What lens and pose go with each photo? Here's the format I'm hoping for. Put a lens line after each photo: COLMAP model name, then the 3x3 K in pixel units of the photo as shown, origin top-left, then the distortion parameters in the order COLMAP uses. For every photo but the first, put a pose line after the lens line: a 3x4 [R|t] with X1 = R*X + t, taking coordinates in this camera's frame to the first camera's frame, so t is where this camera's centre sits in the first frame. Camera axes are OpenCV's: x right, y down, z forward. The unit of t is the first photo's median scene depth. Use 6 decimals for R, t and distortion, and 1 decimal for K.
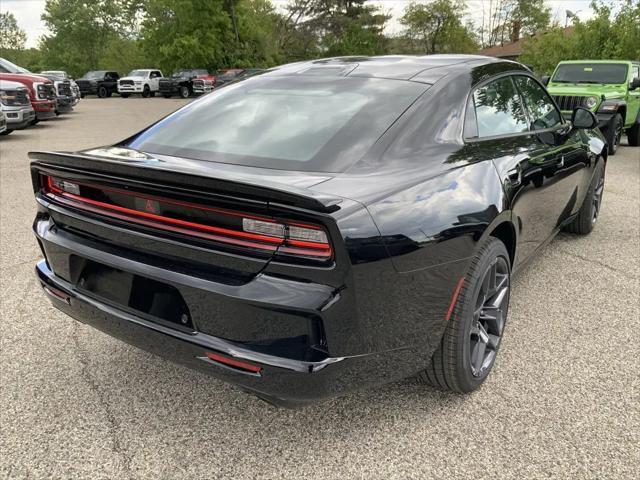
lens RADIAL K [[534.5, 0, 320.0], [0, 534.5, 240.0], [0, 0, 1]] dist [0.070829, -0.129954]
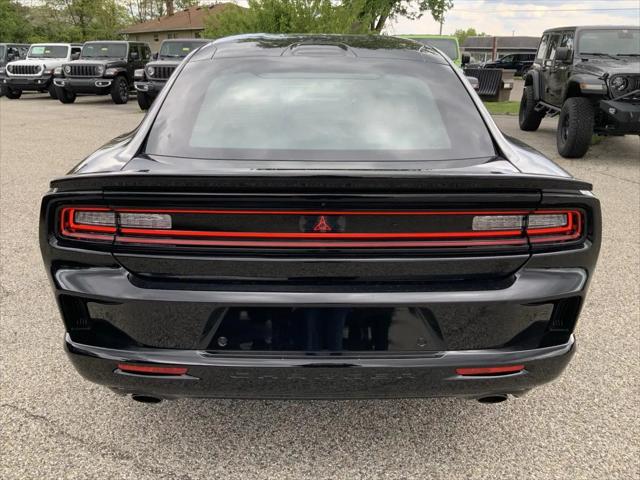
lens RADIAL K [[532.7, 0, 320.0], [0, 532.7, 240.0], [0, 0, 1]] dist [0.057115, -0.115066]
pose [[0.813601, -0.191018, 0.549149, -0.622360], [0.166456, 0.981482, 0.094788, -0.094401], [-0.557086, 0.014289, 0.830332, 0.275084]]
